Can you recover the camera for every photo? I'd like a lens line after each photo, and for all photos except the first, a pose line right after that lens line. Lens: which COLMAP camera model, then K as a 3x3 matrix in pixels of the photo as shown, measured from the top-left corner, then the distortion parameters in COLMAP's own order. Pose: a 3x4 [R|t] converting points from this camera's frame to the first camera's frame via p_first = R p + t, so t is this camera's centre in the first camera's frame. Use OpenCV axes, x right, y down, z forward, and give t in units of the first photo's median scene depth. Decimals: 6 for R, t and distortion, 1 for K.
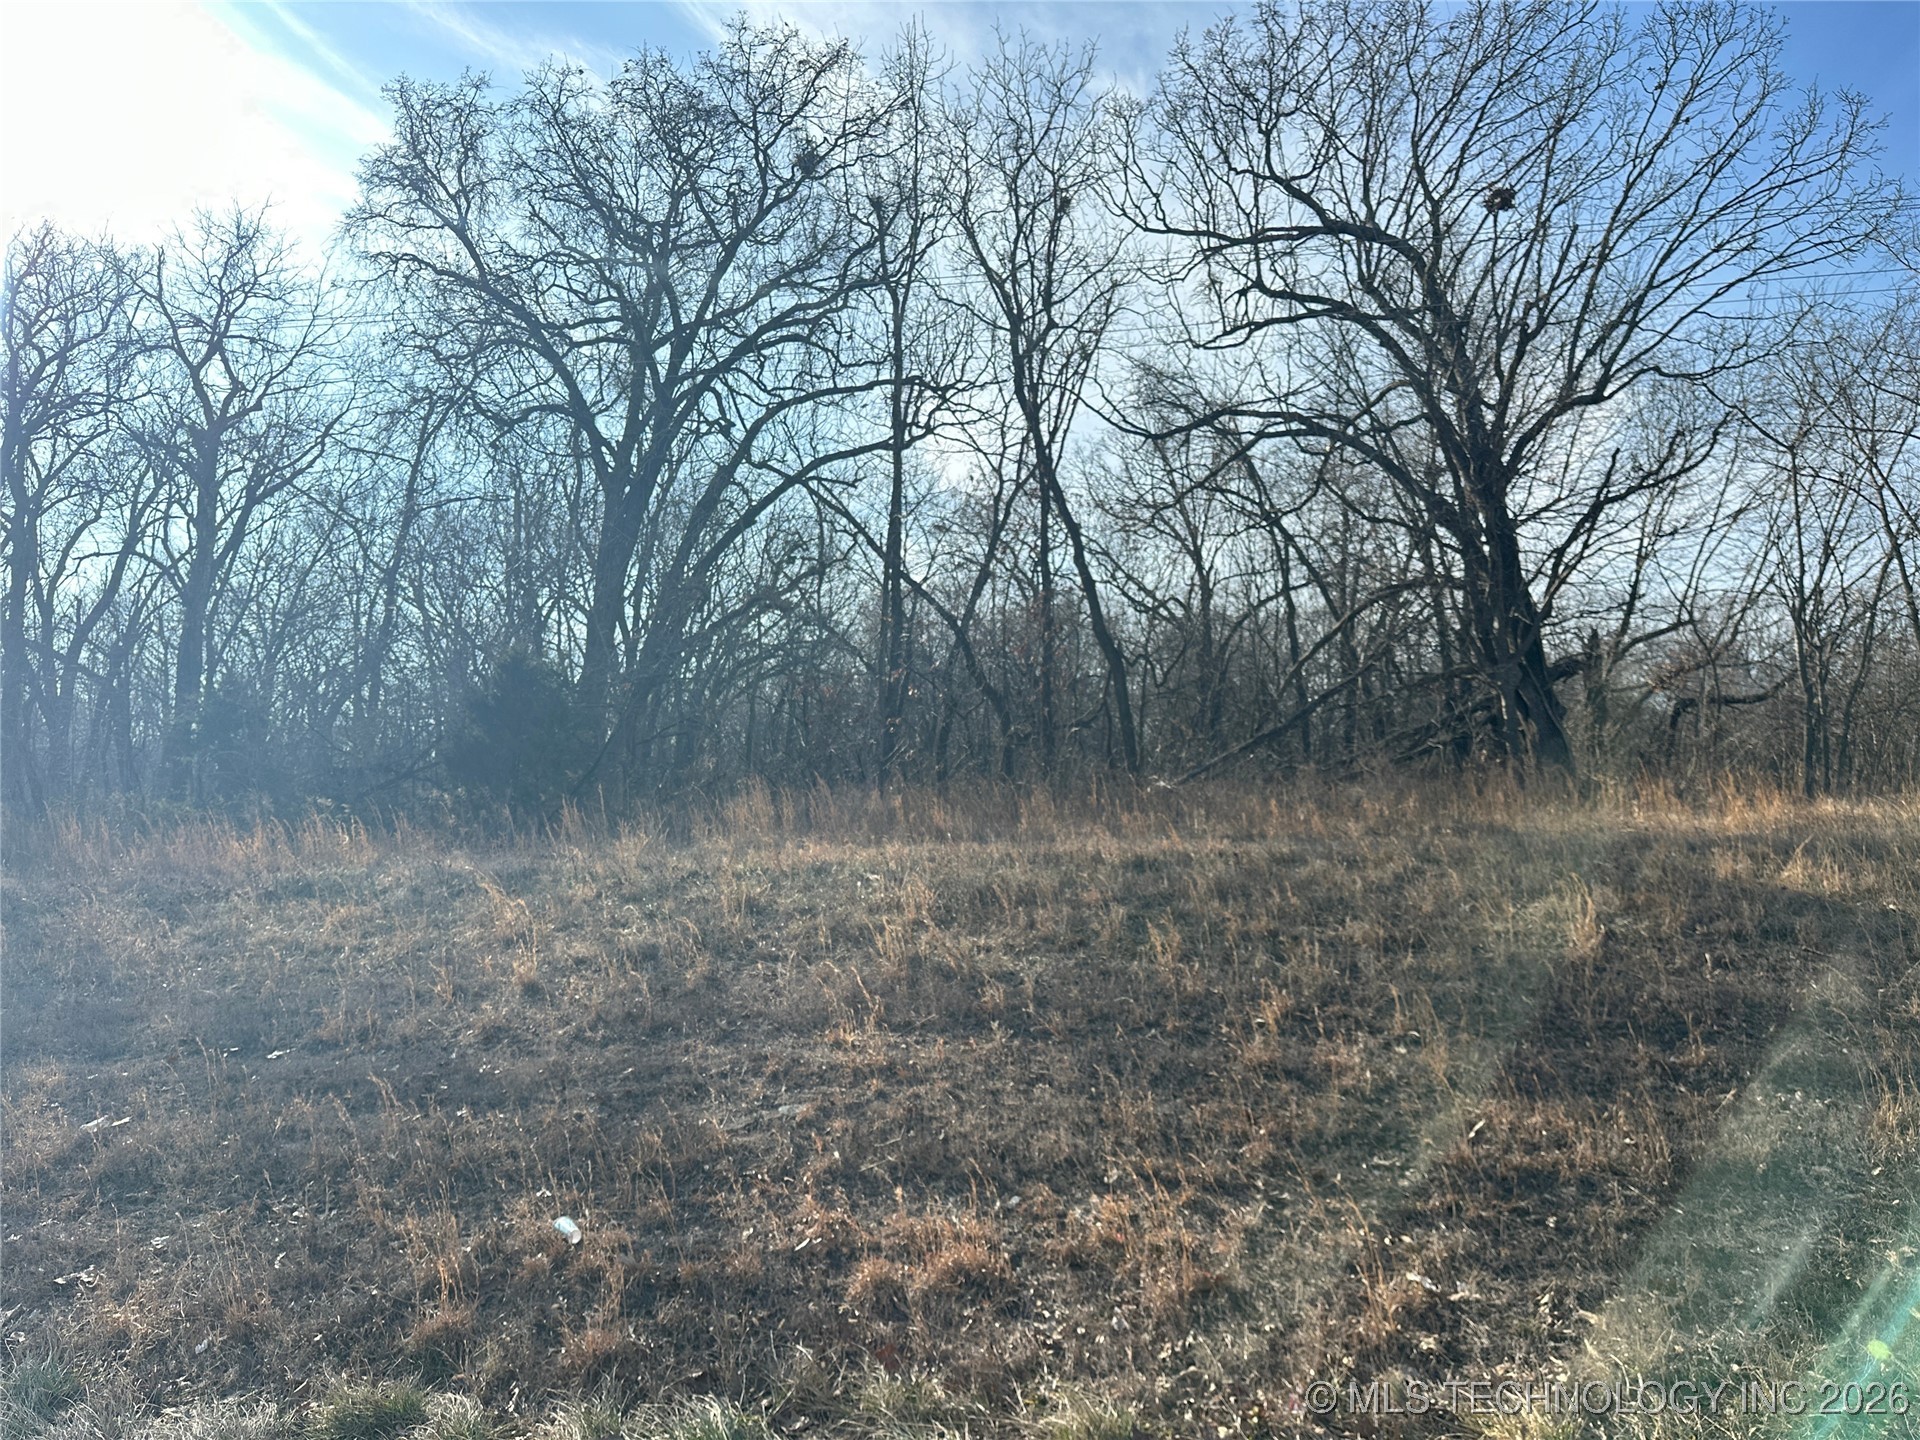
lens RADIAL K [[1339.8, 0, 949.3], [0, 1339.8, 706.9], [0, 0, 1]] dist [0.045456, -0.062477]
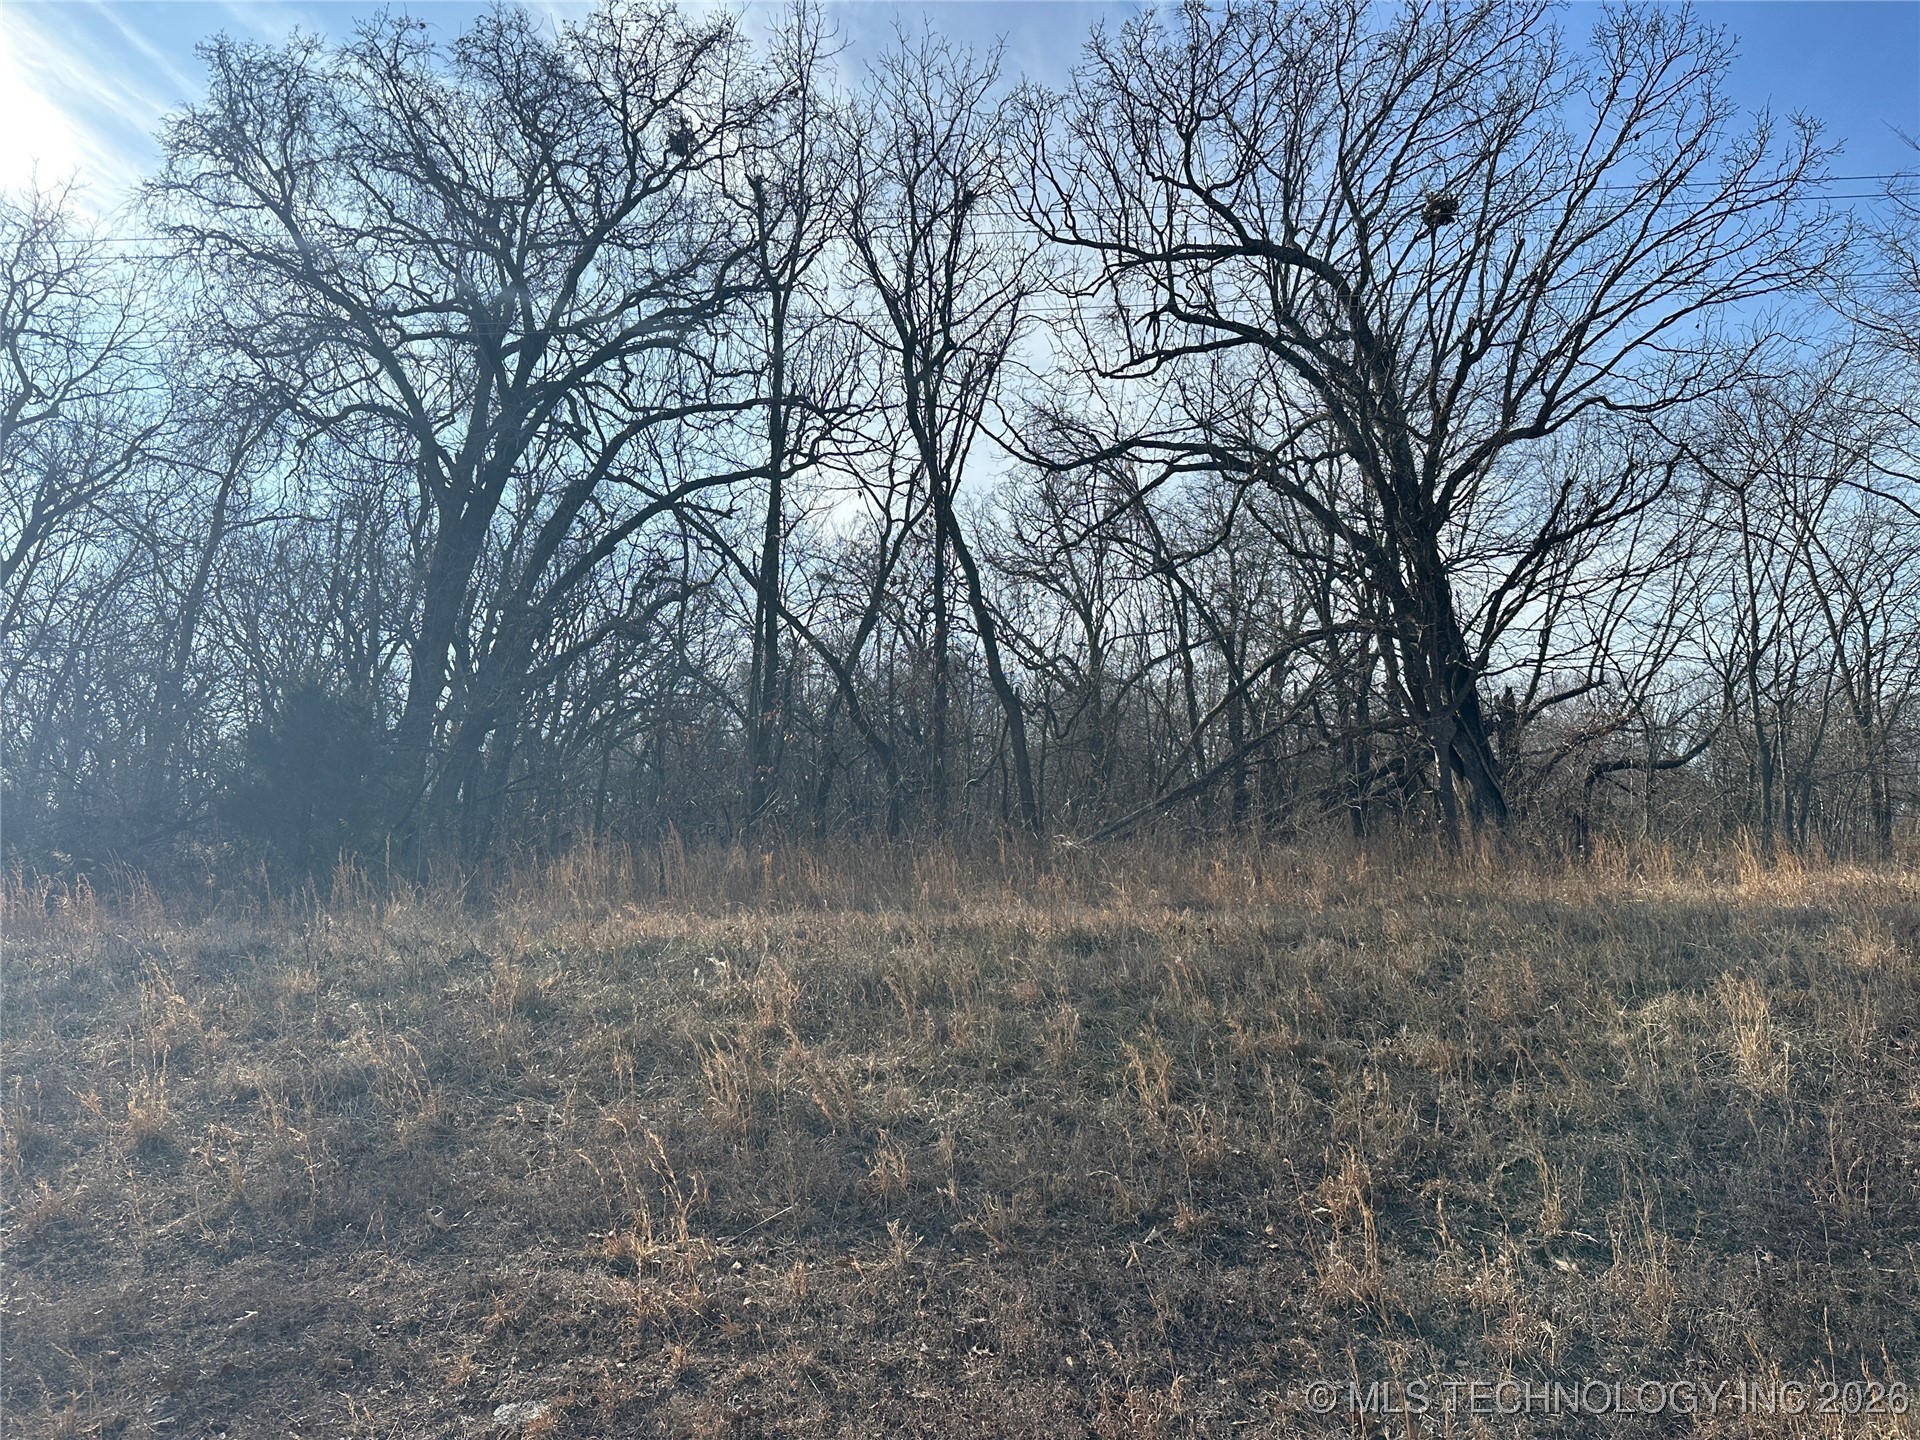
lens RADIAL K [[1339.8, 0, 965.3], [0, 1339.8, 706.1], [0, 0, 1]] dist [0.045456, -0.062477]
pose [[0.994735, 0.020687, 0.100367, 0.000254], [-0.015695, 0.998612, -0.050276, 0.010448], [-0.101268, 0.048436, 0.993679, 0.111555]]
